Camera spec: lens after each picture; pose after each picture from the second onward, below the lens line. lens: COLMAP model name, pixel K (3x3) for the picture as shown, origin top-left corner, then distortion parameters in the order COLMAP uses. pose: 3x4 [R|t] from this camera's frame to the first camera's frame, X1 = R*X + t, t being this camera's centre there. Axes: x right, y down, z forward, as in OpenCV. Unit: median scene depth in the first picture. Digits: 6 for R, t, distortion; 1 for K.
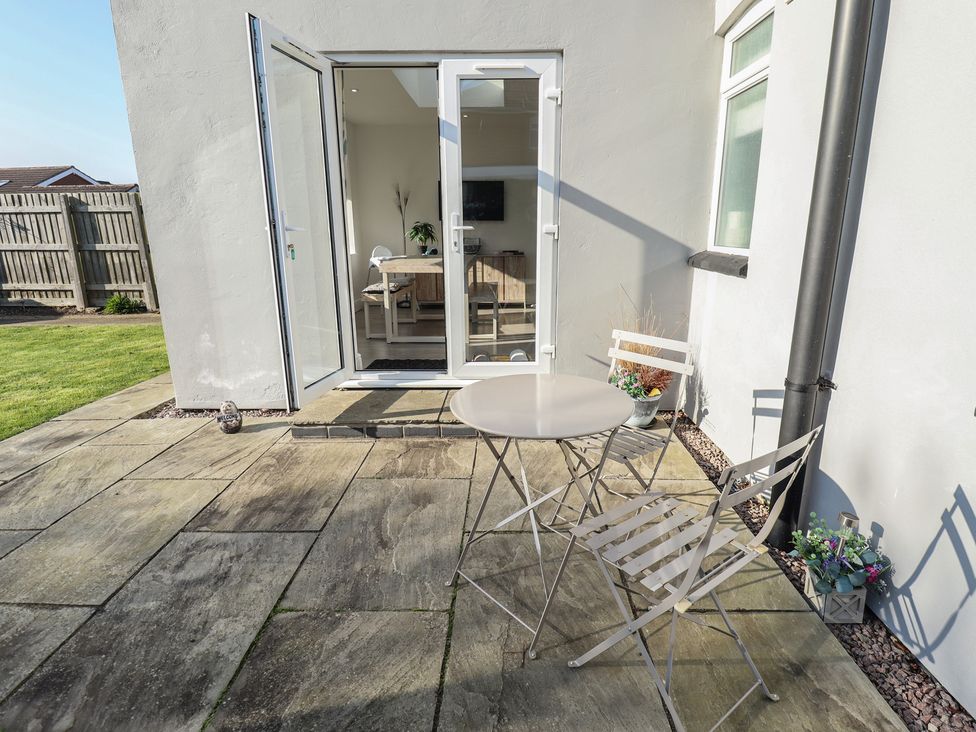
lens RADIAL K [[514.0, 0, 499.8], [0, 514.0, 362.0], [0, 0, 1]] dist [0.001762, -0.014778]
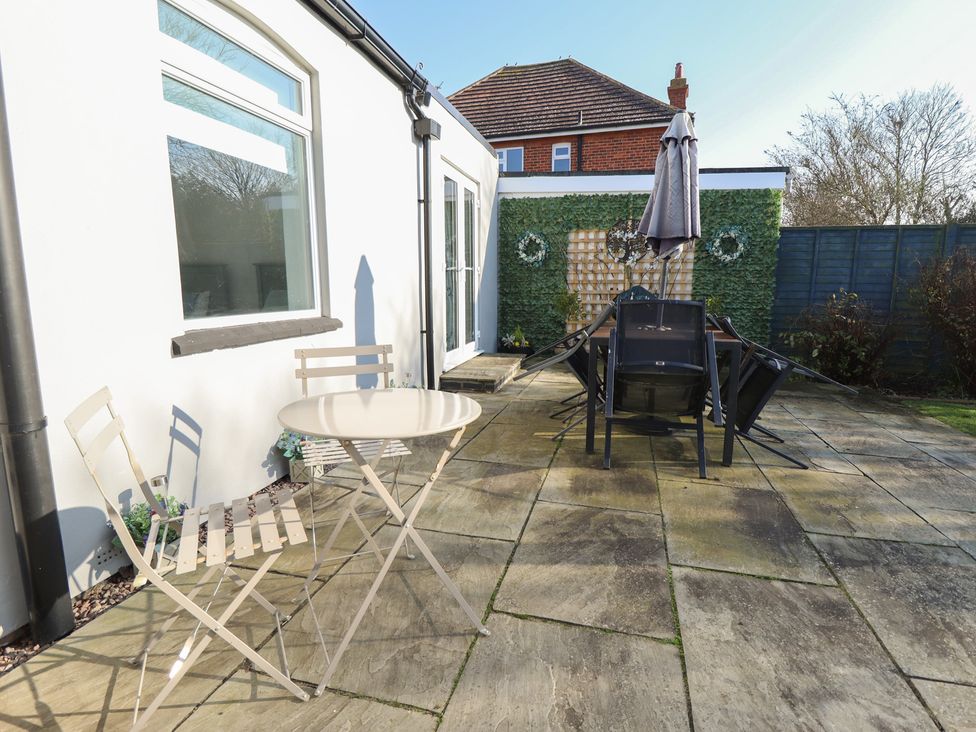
lens RADIAL K [[520.0, 0, 490.9], [0, 520.0, 363.5], [0, 0, 1]] dist [0.003953, -0.018911]
pose [[-0.971266, -0.037488, 0.235025, -0.338455], [0.059655, 0.917643, 0.392903, -0.372705], [-0.230398, 0.395634, -0.889039, 1.829809]]
